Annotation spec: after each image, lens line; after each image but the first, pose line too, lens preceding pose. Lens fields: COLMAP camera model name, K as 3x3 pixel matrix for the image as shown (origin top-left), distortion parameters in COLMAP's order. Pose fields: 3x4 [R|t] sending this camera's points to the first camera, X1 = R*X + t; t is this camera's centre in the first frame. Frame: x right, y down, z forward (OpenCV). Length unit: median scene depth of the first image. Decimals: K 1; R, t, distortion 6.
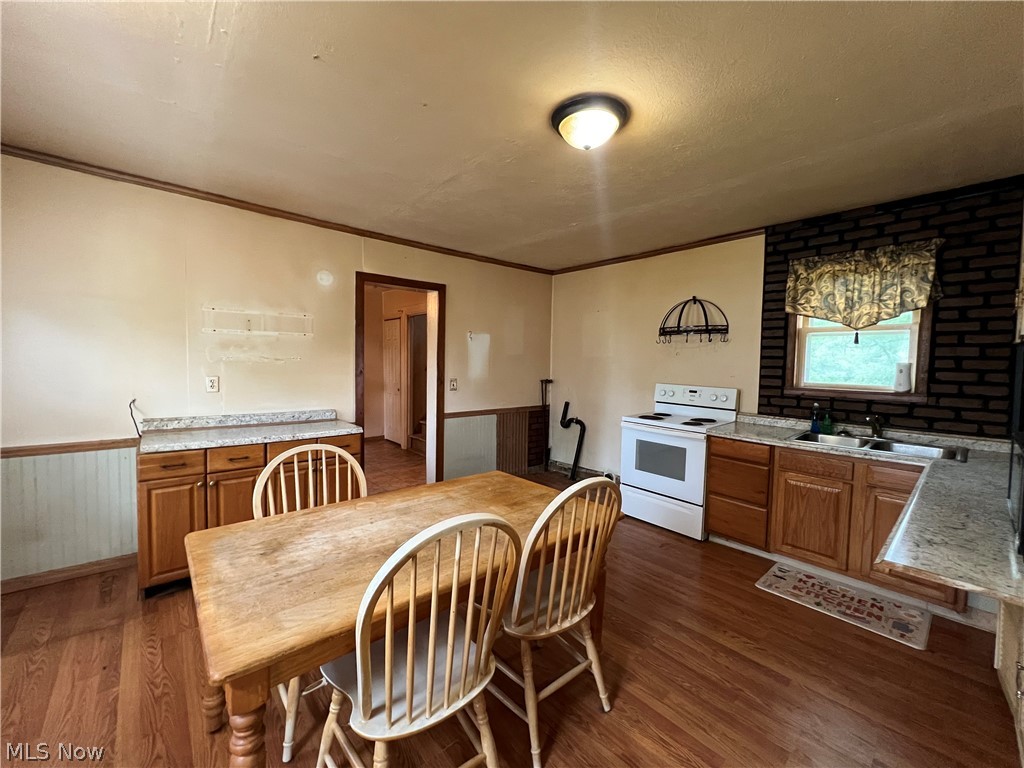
lens RADIAL K [[407.7, 0, 512.9], [0, 407.7, 381.1], [0, 0, 1]] dist [-0.001917, 0.001018]
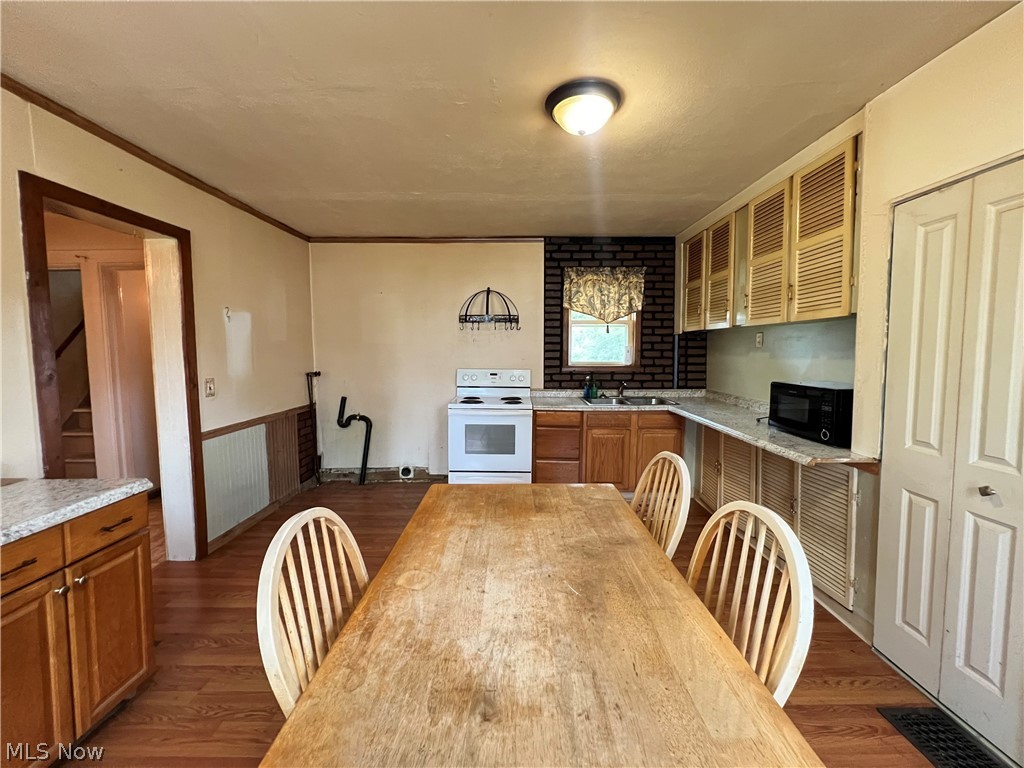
lens RADIAL K [[407.7, 0, 510.5], [0, 407.7, 380.6], [0, 0, 1]] dist [-0.001917, 0.001018]
pose [[0.667288, -0.075059, 0.741008, -0.426889], [0.050023, 0.997179, 0.055960, -0.020891], [-0.743118, -0.000274, 0.669160, 0.275566]]
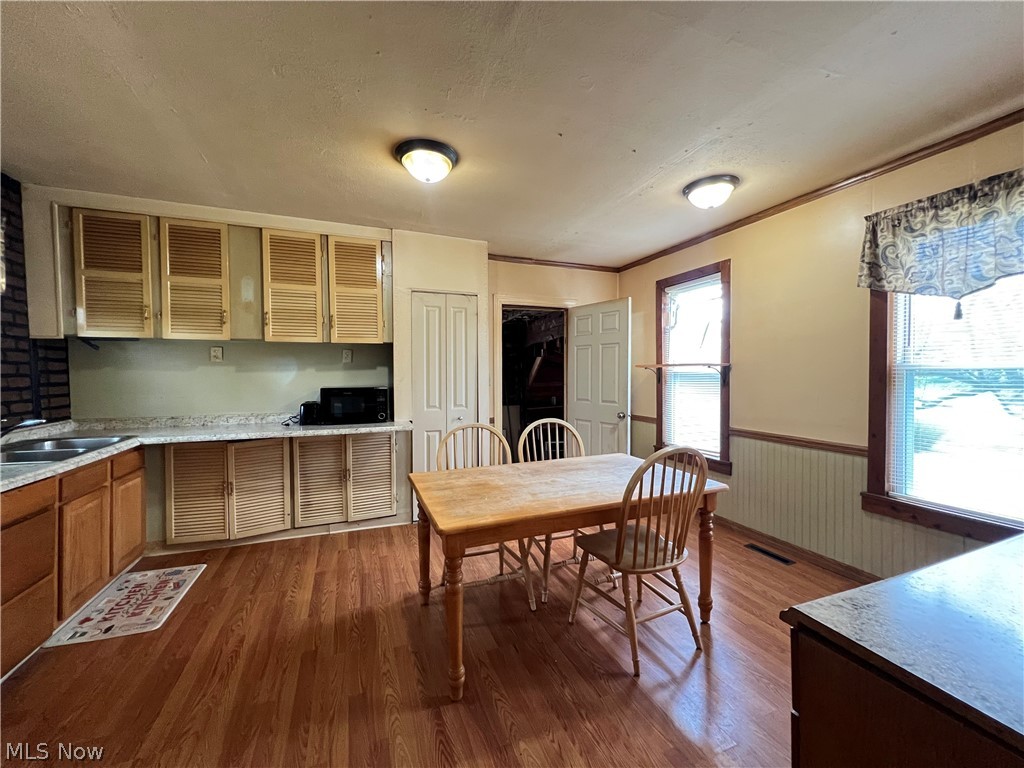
lens RADIAL K [[407.7, 0, 510.3], [0, 407.7, 381.7], [0, 0, 1]] dist [-0.001917, 0.001018]
pose [[-0.938695, -0.023253, 0.343964, -0.282797], [0.003581, 0.997011, 0.077175, -0.042499], [-0.344730, 0.073676, -0.935806, 1.244401]]
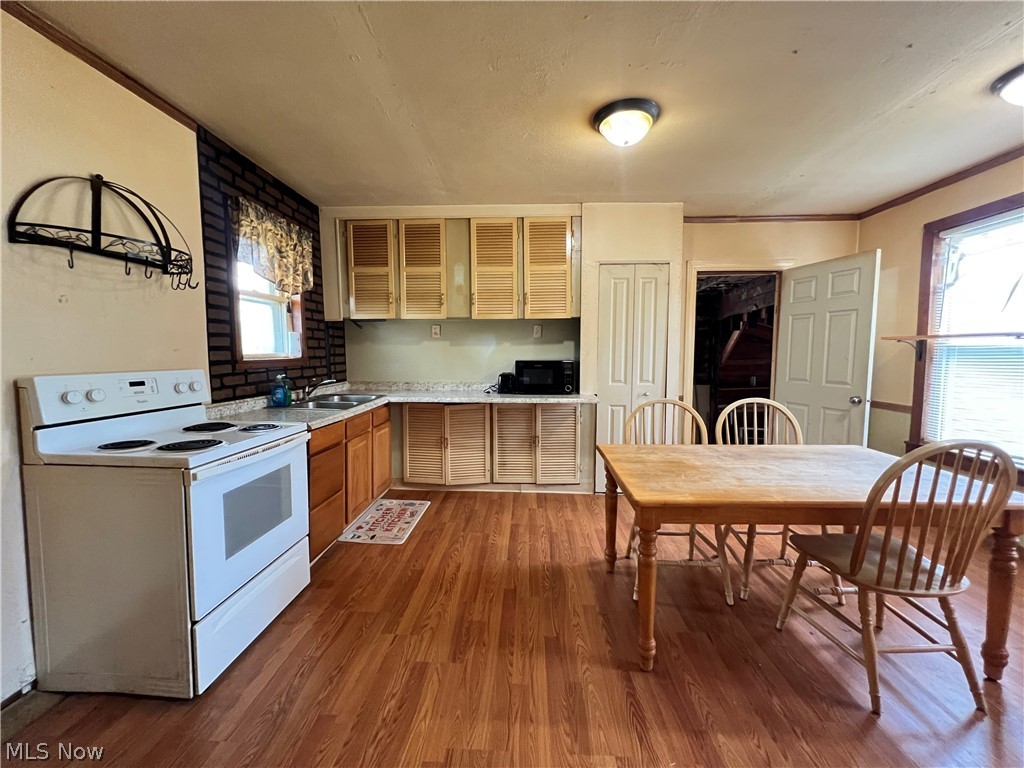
lens RADIAL K [[407.7, 0, 511.7], [0, 407.7, 381.4], [0, 0, 1]] dist [-0.001917, 0.001018]
pose [[-0.716001, -0.070767, 0.694503, -0.260668], [0.023827, 0.991792, 0.125624, -0.033236], [-0.697692, 0.106495, -0.708438, 1.262103]]
